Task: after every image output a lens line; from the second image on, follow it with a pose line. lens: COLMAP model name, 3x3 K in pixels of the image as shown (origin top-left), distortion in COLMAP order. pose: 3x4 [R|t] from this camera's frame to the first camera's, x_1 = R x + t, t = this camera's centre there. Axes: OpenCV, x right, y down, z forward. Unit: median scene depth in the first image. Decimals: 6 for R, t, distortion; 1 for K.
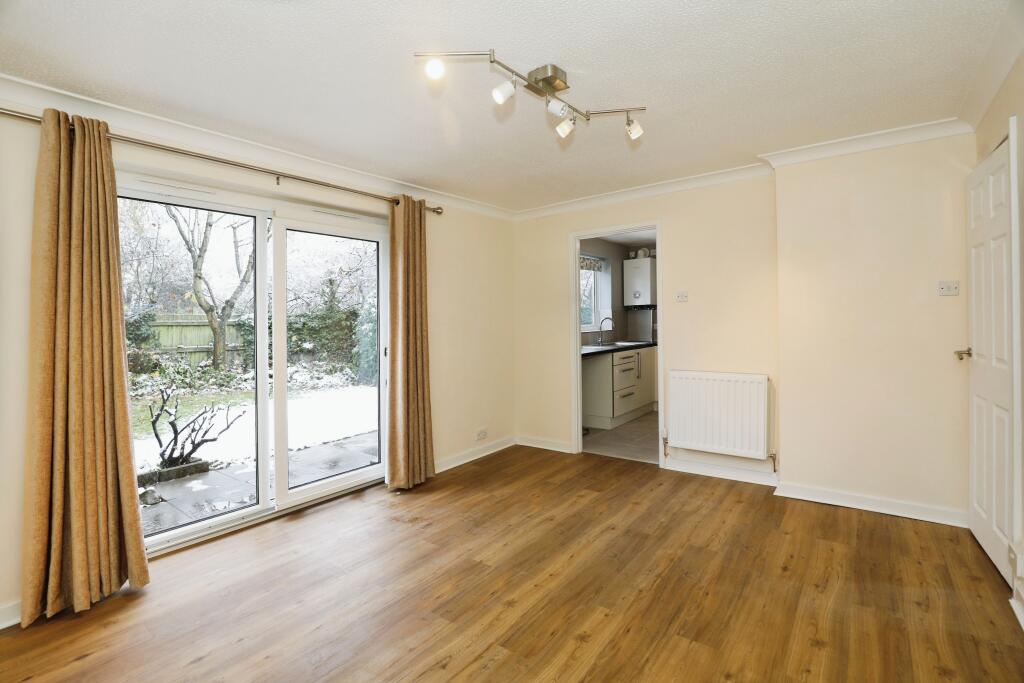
lens RADIAL K [[483.3, 0, 511.4], [0, 483.3, 301.8], [0, 0, 1]] dist [-0.037208, 0.009263]
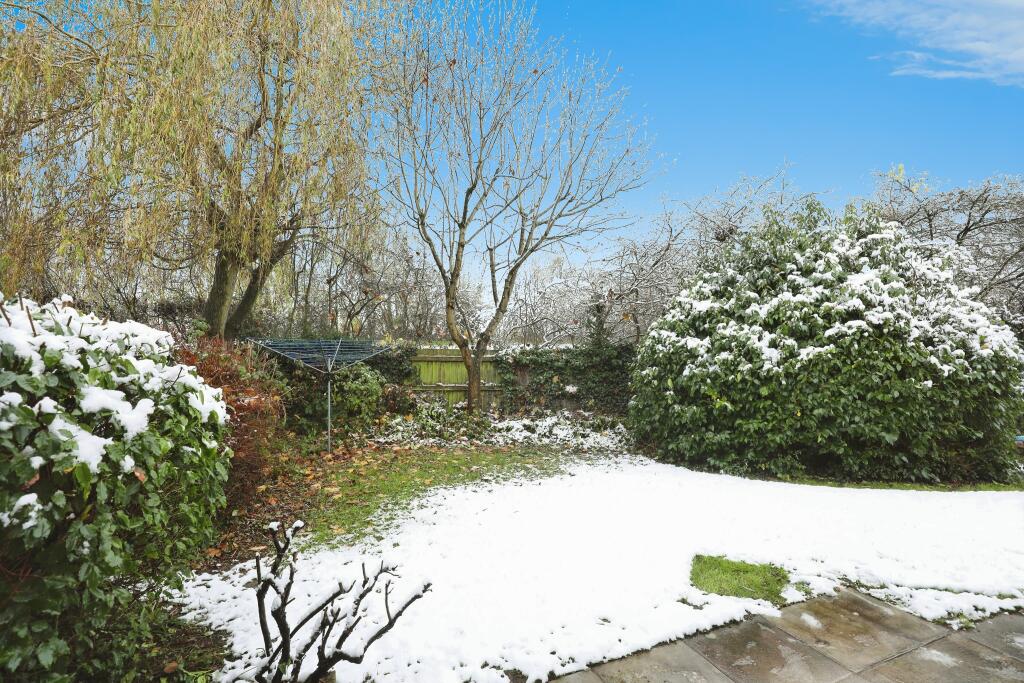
lens RADIAL K [[471.5, 0, 512.3], [0, 471.5, 338.3], [0, 0, 1]] dist [-0.032979, 0.008475]
pose [[0.860677, 0.002638, -0.509145, -0.373449], [0.006477, 0.999849, 0.016130, -0.023504], [0.509111, -0.017180, 0.860530, 0.948346]]
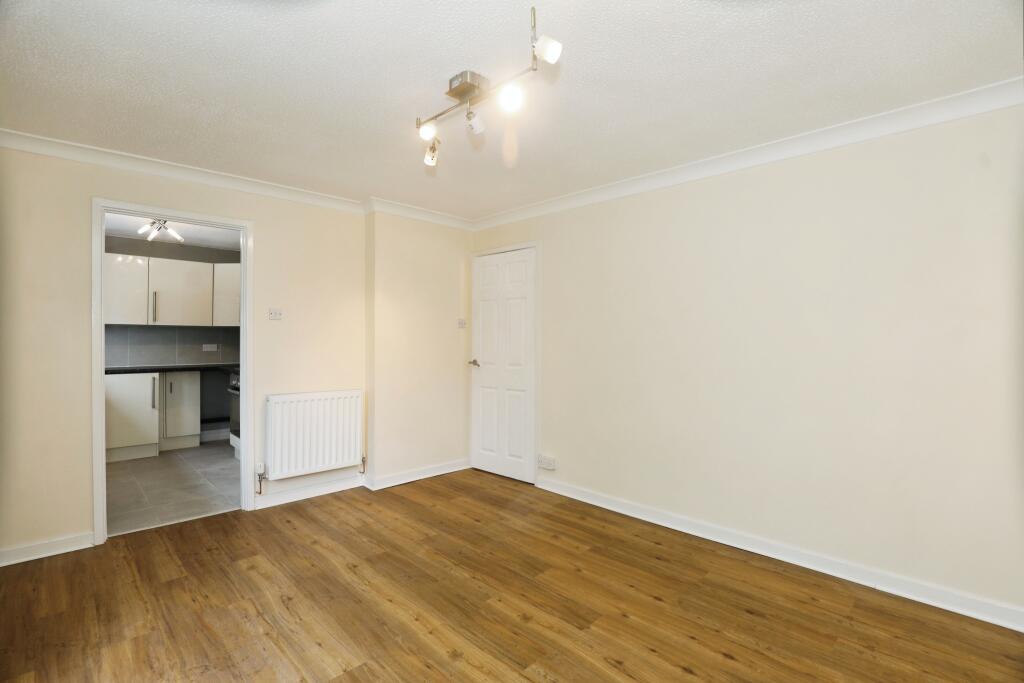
lens RADIAL K [[471.5, 0, 512.3], [0, 471.5, 338.3], [0, 0, 1]] dist [-0.032979, 0.008475]
pose [[0.142022, 0.021545, 0.989629, -0.493614], [-0.046309, 0.998813, -0.015099, 0.027520], [-0.988780, -0.043684, 0.142851, 0.455763]]
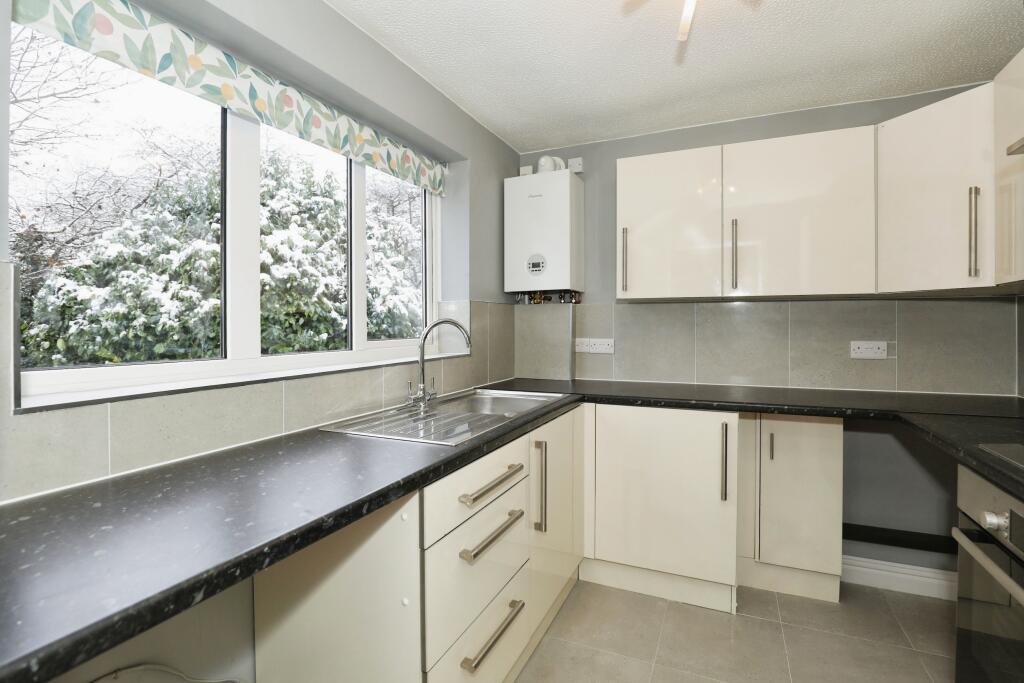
lens RADIAL K [[473.5, 0, 516.4], [0, 473.5, 324.4], [0, 0, 1]] dist [-0.037252, 0.008910]
pose [[0.975742, 0.020069, 0.218002, 0.301480], [-0.027847, 0.999078, 0.032669, 0.041662], [-0.217146, -0.037947, 0.975401, 1.167196]]
